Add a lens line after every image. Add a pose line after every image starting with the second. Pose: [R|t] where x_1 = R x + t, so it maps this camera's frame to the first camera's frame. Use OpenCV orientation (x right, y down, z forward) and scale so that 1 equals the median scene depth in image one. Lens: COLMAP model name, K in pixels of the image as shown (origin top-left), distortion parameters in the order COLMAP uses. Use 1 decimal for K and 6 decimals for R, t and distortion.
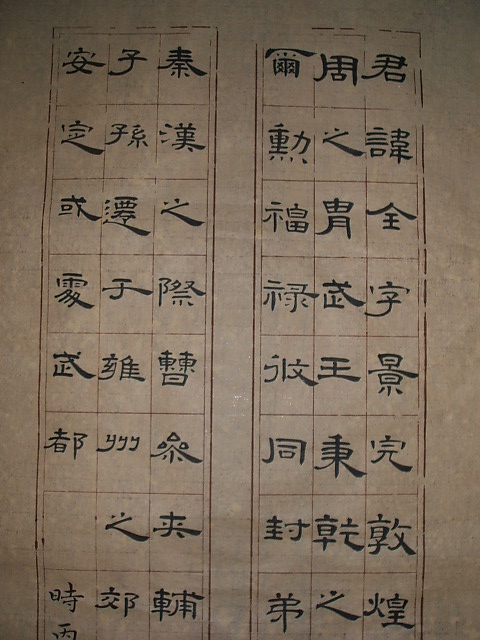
lens RADIAL K [[716.8, 0, 238.3], [0, 716.8, 316.9], [0, 0, 1]] dist [-0.124363, 0.000000]
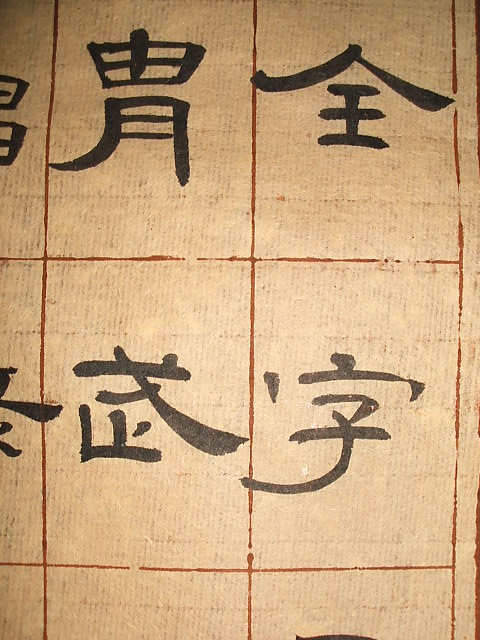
lens RADIAL K [[716.8, 0, 240.5], [0, 716.8, 320.7], [0, 0, 1]] dist [-0.124363, 0.000000]
pose [[0.999916, -0.003846, -0.012381, 0.178850], [0.004337, 0.999195, 0.039876, -0.071376], [0.012217, -0.039926, 0.999128, 0.747535]]
